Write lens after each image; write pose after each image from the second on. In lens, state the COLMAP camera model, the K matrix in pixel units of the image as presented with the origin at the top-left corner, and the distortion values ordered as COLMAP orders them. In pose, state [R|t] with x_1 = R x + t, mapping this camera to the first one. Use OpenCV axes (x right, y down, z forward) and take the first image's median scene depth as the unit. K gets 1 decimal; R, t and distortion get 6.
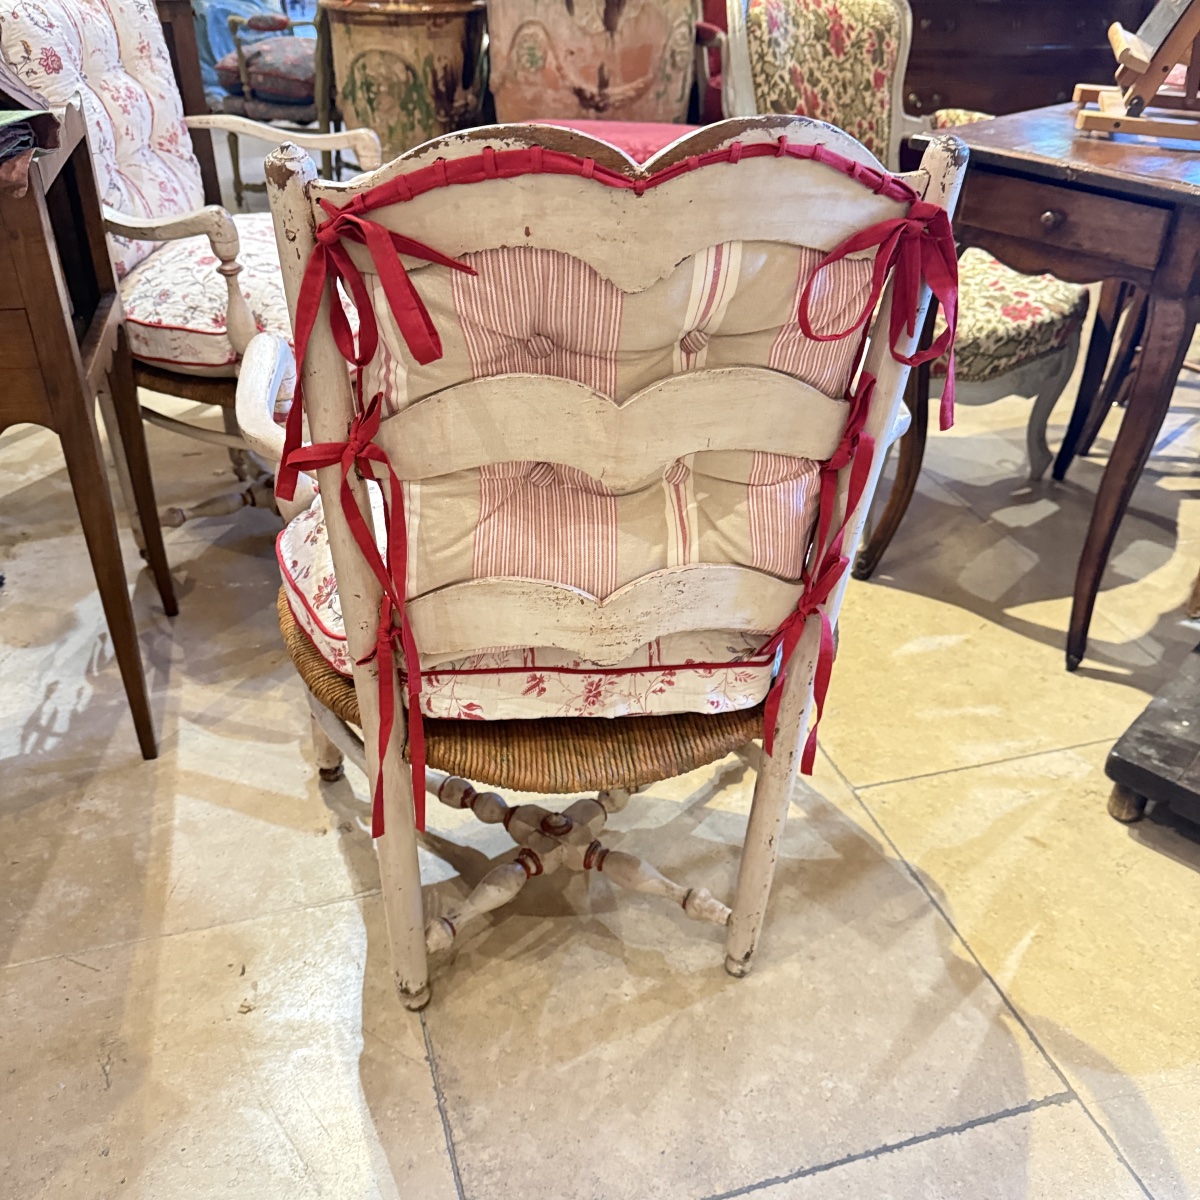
lens RADIAL K [[1147.5, 0, 580.5], [0, 1147.5, 598.6], [0, 0, 1]] dist [-0.000870, -0.011772]
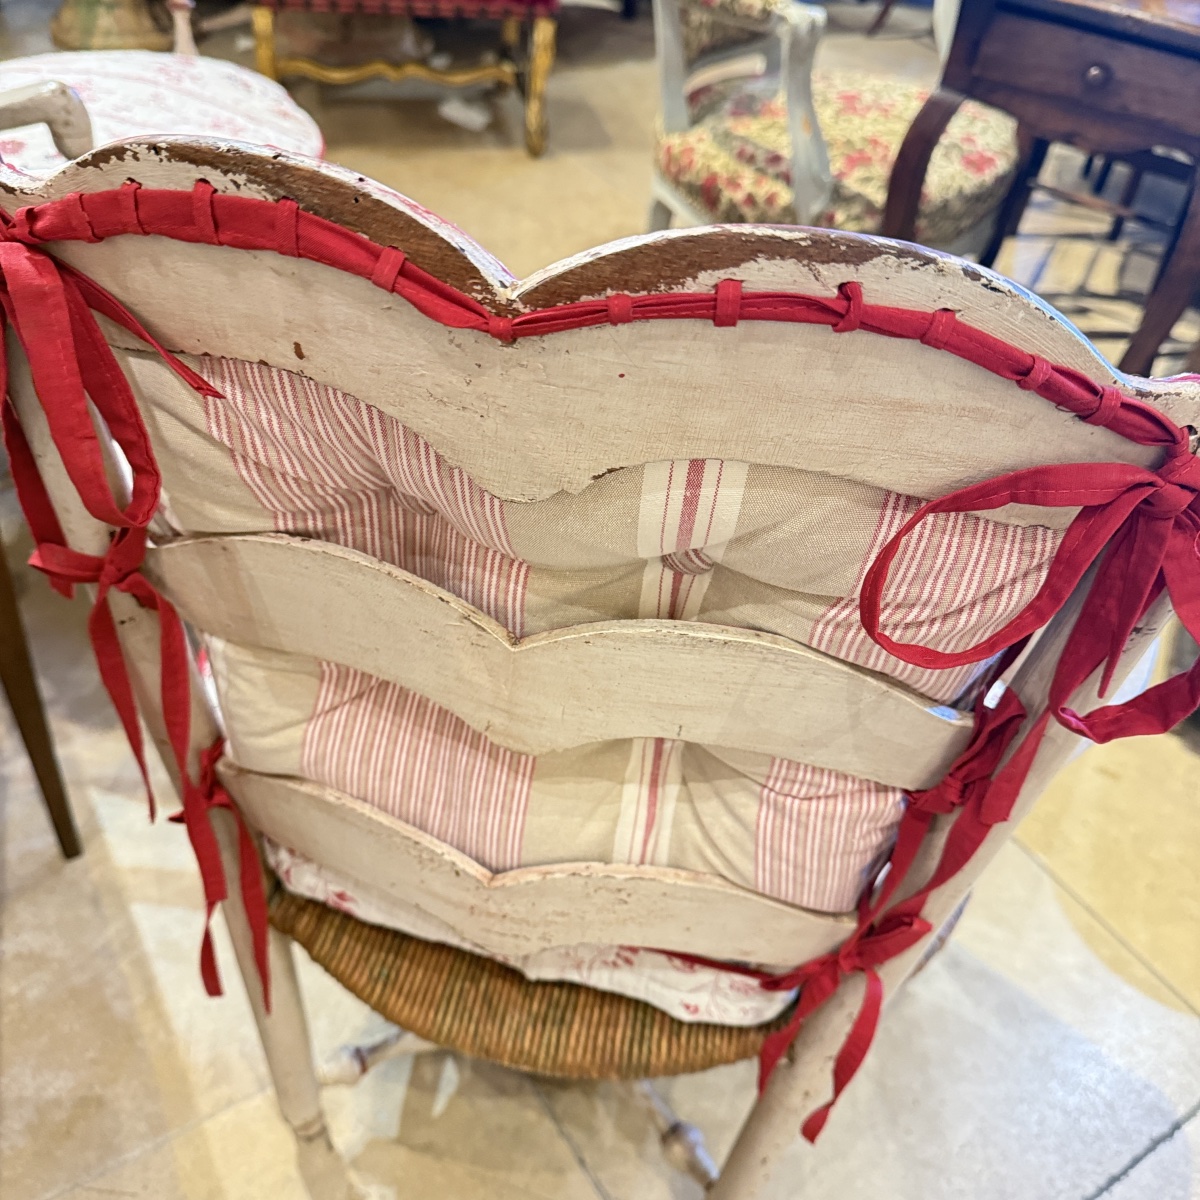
lens RADIAL K [[1224.3, 0, 600.0], [0, 1224.3, 600.0], [0, 0, 1]] dist [0.048896, -0.282126]
pose [[0.943531, 0.261759, -0.203057, 0.199091], [-0.215171, 0.950266, 0.225159, -0.354982], [0.251896, -0.168752, 0.952928, 0.512896]]
